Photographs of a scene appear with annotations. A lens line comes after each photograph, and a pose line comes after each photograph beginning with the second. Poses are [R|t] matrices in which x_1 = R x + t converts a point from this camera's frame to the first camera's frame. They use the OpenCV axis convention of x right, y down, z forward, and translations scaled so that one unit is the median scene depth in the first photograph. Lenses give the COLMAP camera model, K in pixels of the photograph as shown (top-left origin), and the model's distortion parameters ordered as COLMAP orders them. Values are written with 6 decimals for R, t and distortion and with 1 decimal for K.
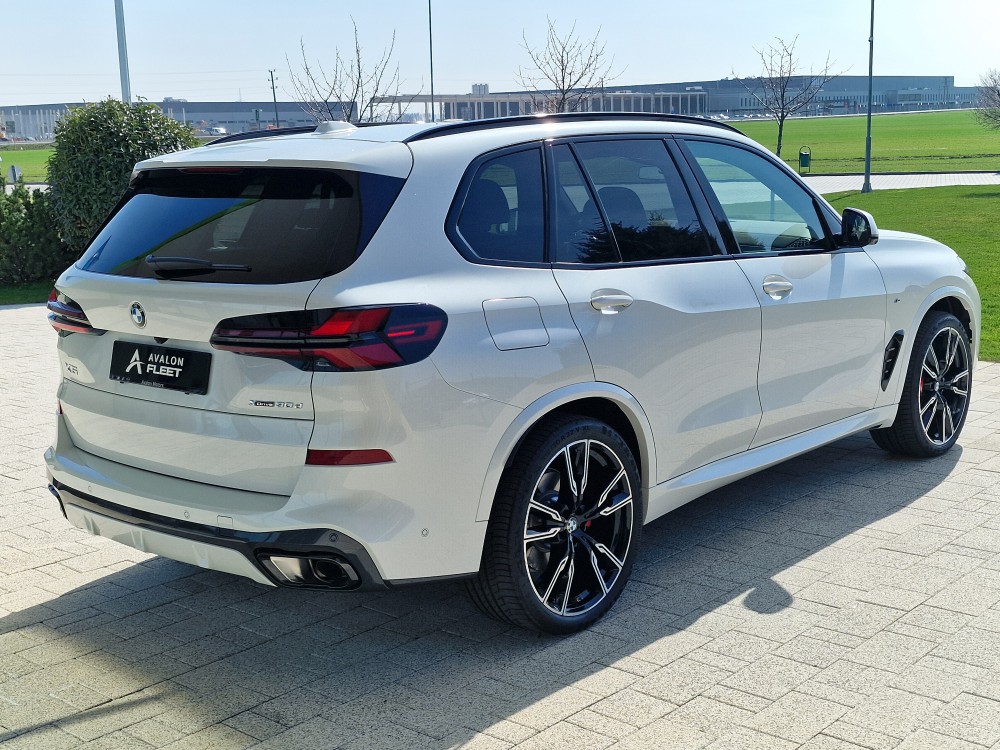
lens RADIAL K [[1274.6, 0, 500.0], [0, 1274.6, 375.0], [0, 0, 1]] dist [0.134018, -0.023800]
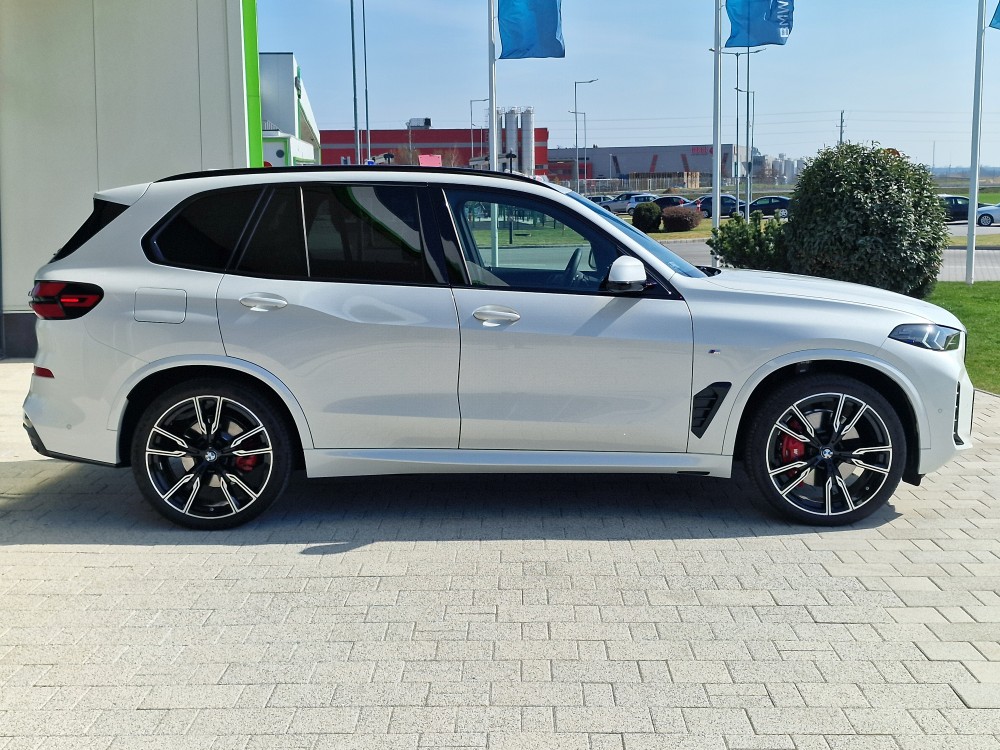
lens RADIAL K [[1274.6, 0, 500.0], [0, 1274.6, 375.0], [0, 0, 1]] dist [0.134018, -0.023800]
pose [[0.668487, 0.135564, -0.731265, 1.297243], [-0.150866, 0.987522, 0.045156, -0.082725], [0.728262, 0.080137, 0.680597, 0.261374]]
